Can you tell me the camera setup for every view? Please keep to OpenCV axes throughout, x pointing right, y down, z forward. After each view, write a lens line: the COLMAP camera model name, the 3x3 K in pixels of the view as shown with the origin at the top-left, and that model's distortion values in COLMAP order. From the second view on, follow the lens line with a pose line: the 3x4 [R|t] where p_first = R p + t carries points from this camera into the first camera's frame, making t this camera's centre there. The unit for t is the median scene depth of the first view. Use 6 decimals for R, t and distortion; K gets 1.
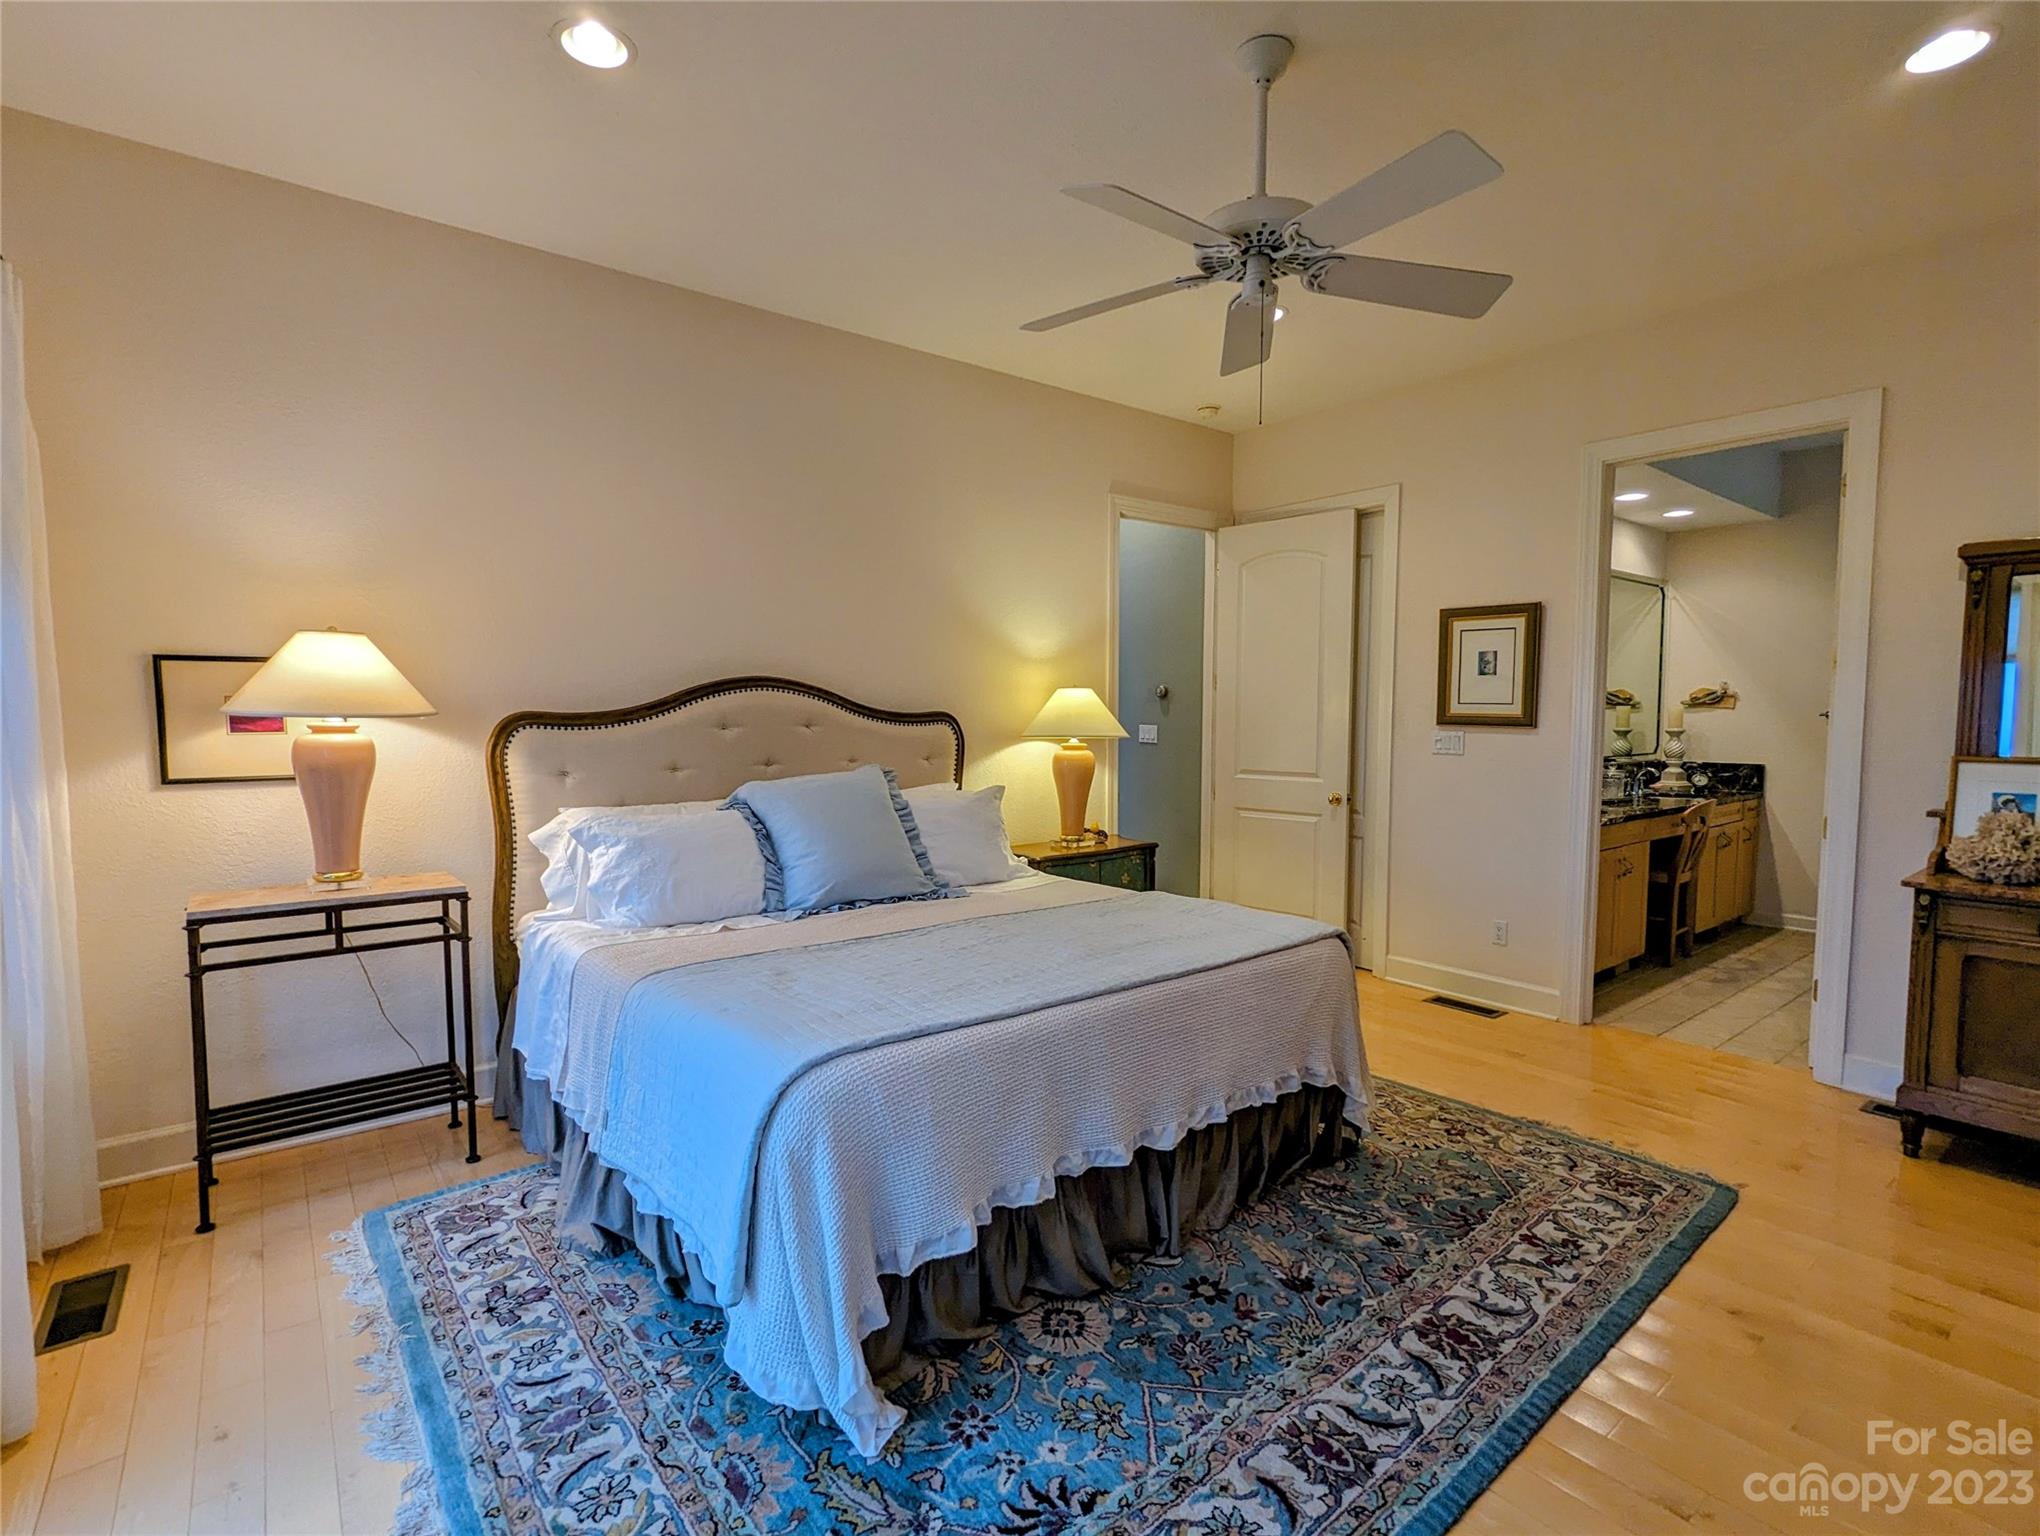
lens RADIAL K [[972.7, 0, 1011.6], [0, 972.7, 773.1], [0, 0, 1]] dist [-0.002695, 0.003500]
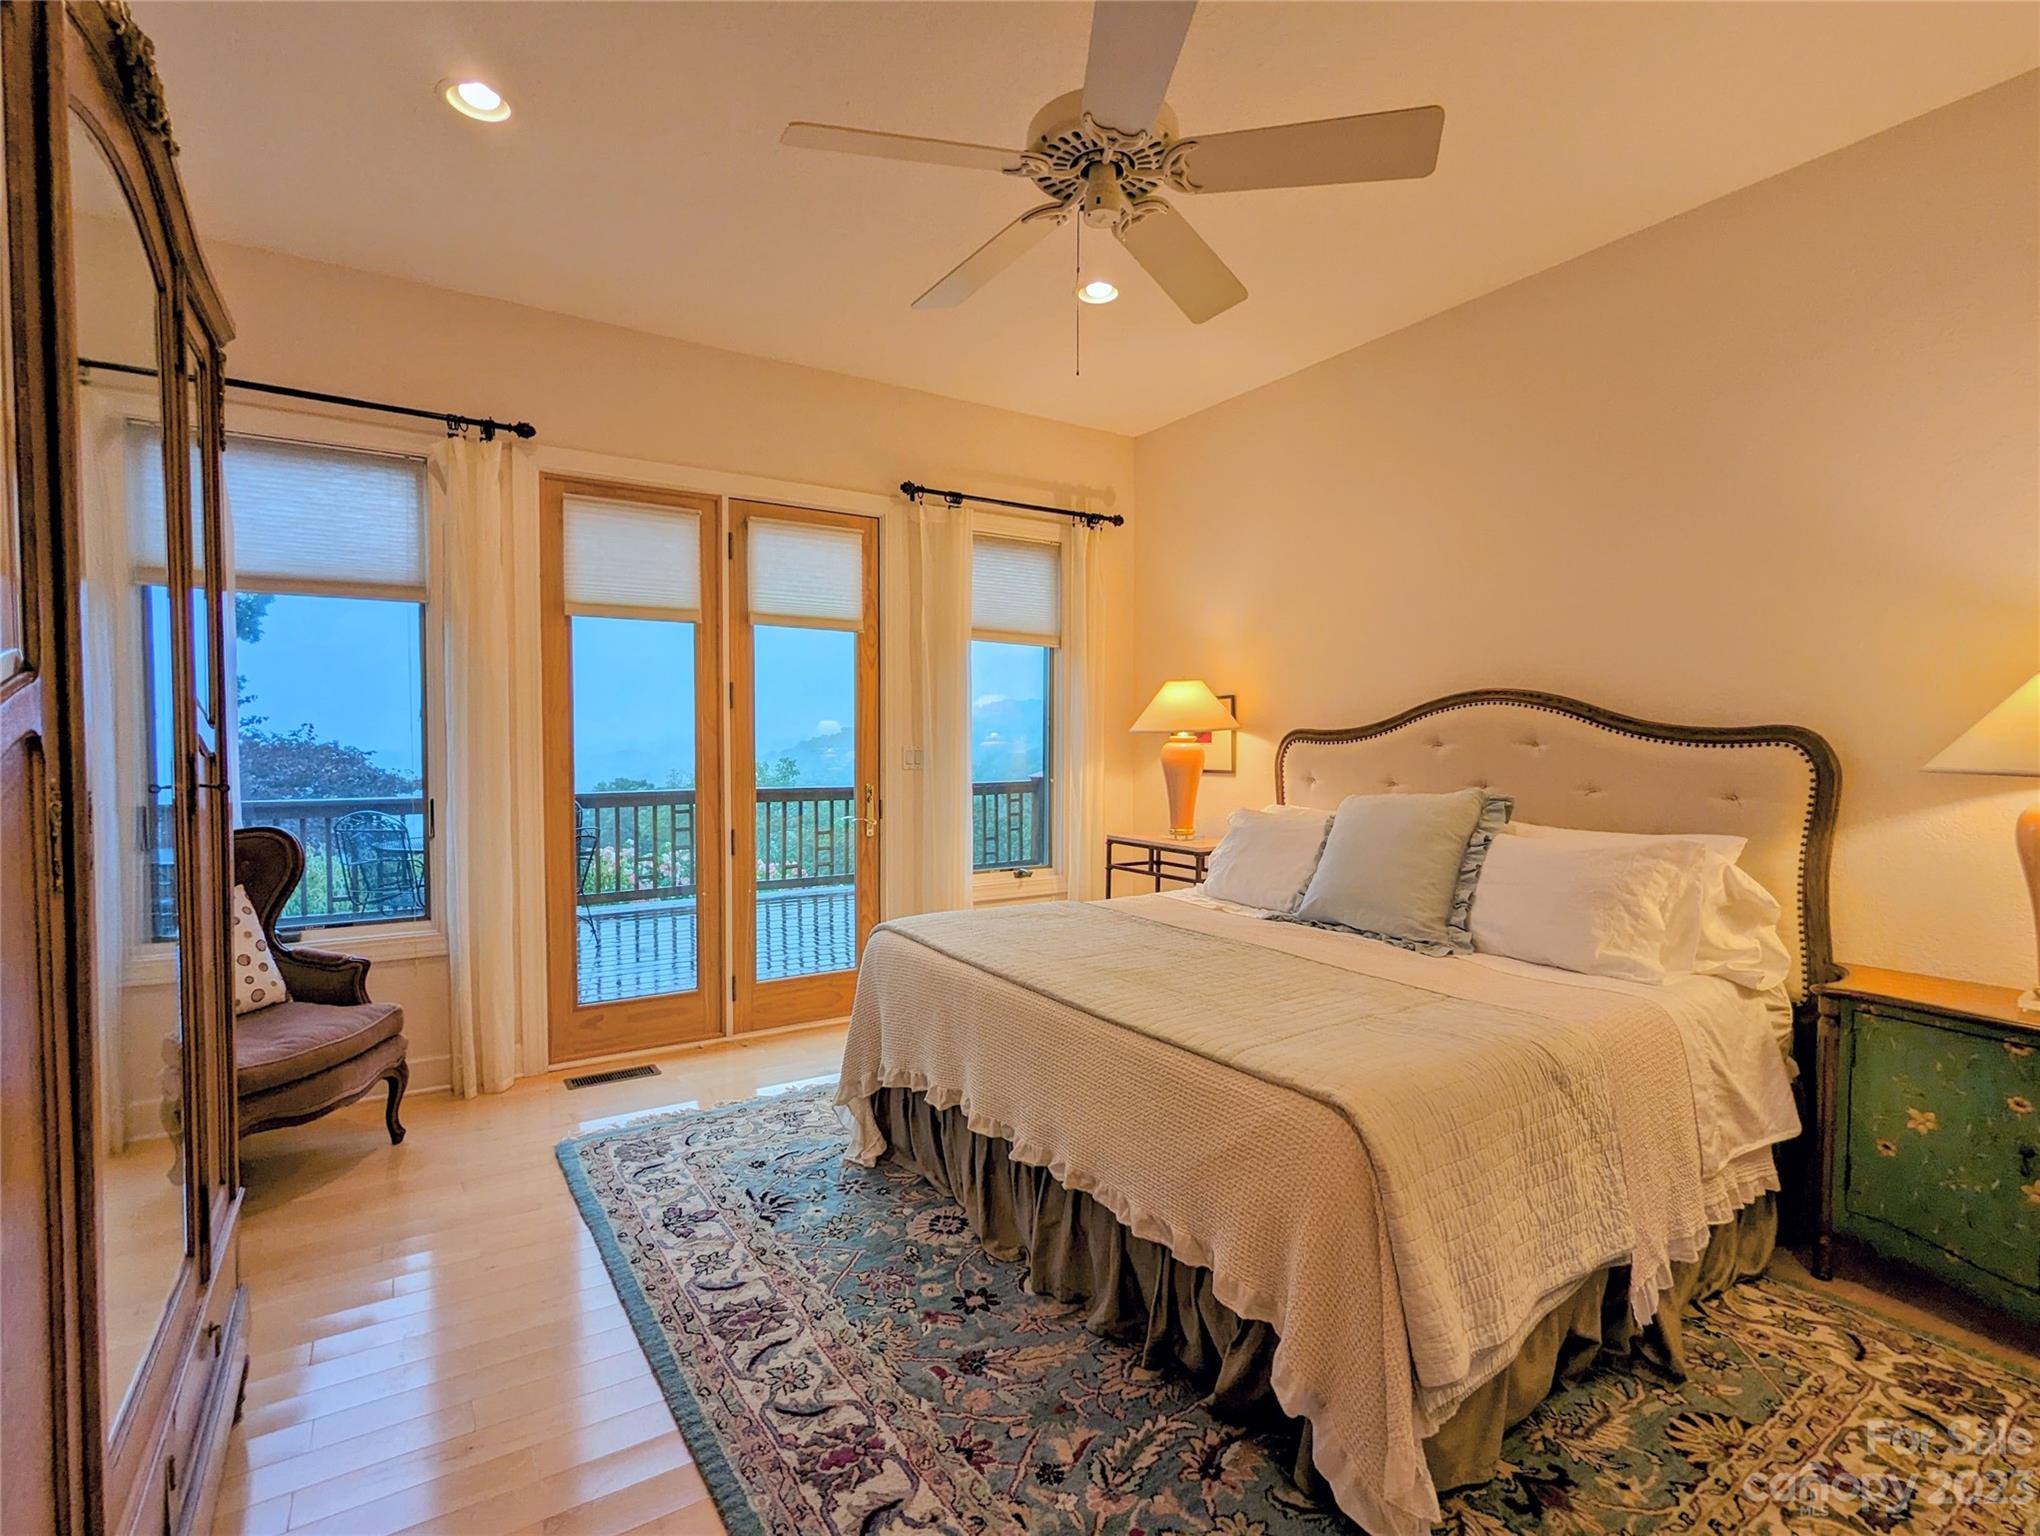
lens RADIAL K [[972.7, 0, 1012.3], [0, 972.7, 772.6], [0, 0, 1]] dist [-0.002695, 0.003500]
pose [[-0.098579, 0.033020, -0.994581, 0.996859], [-0.070525, 0.996704, 0.040080, -0.038362], [0.992627, 0.074094, -0.095925, 0.938190]]
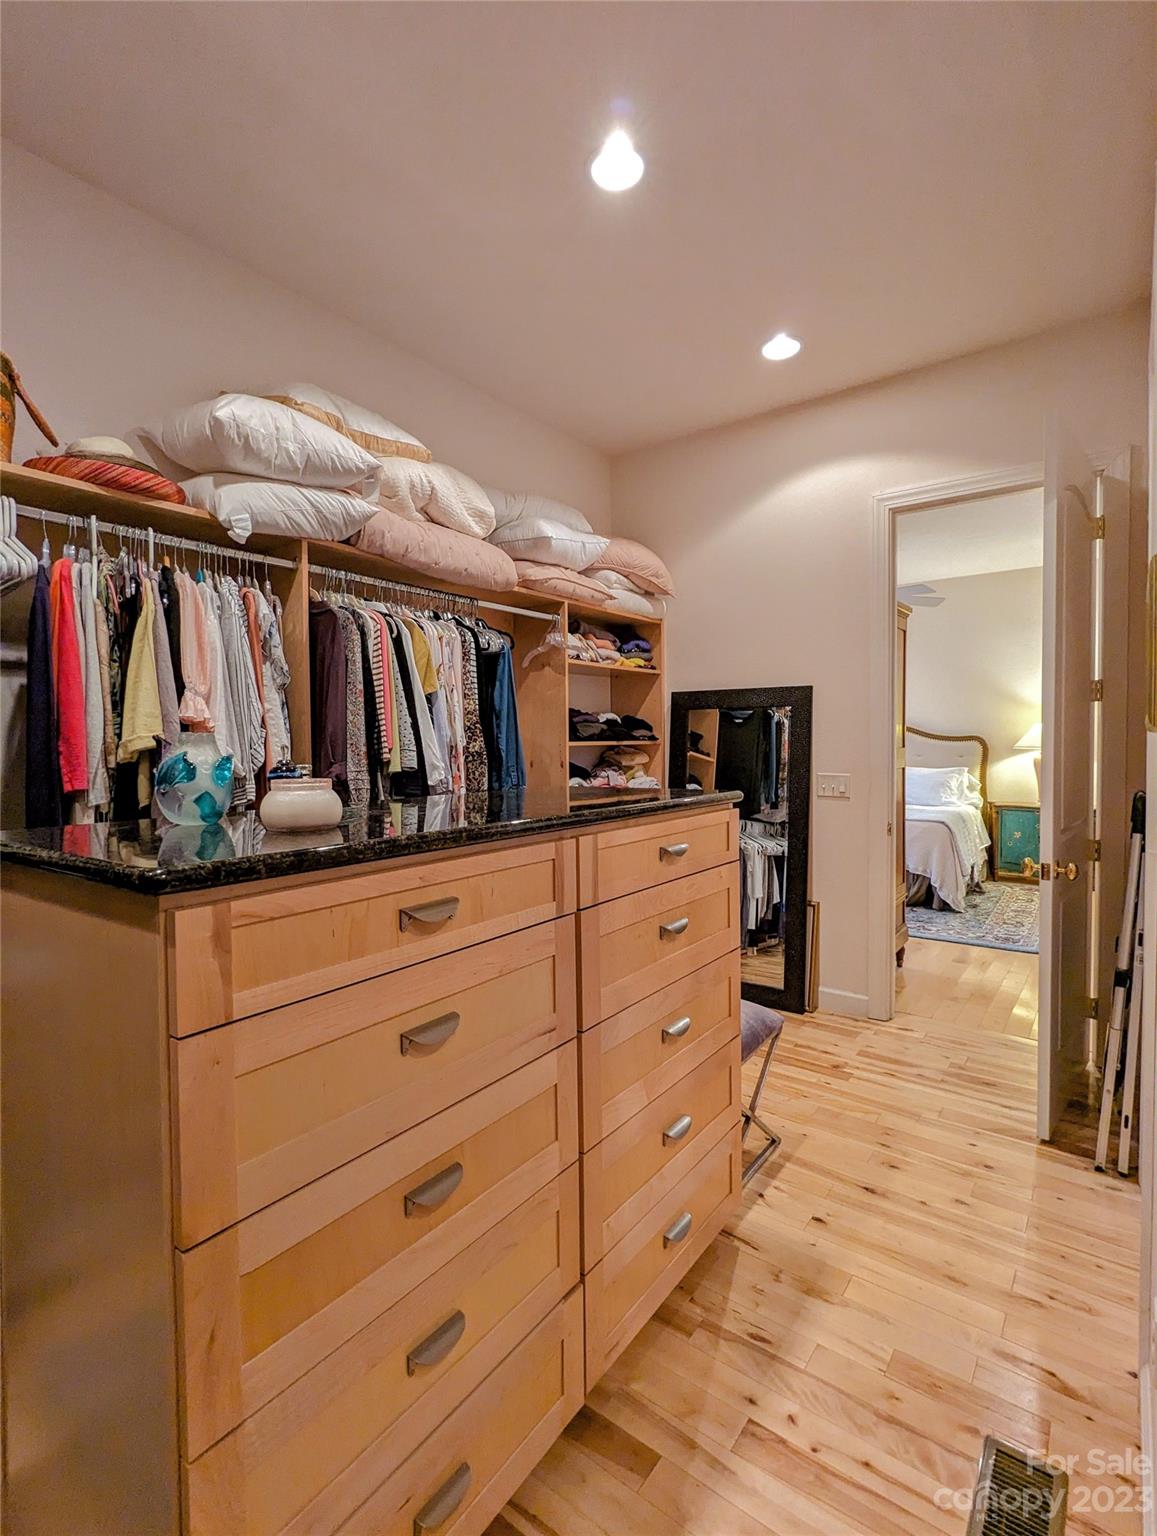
lens RADIAL K [[732.4, 0, 577.7], [0, 732.4, 768.5], [0, 0, 1]] dist [-0.002695, 0.003500]
pose [[0.256891, 0.032536, -0.965893, 2.128210], [-0.055770, 0.998267, 0.018794, 0.049556], [0.964830, 0.049040, 0.258260, -0.461235]]
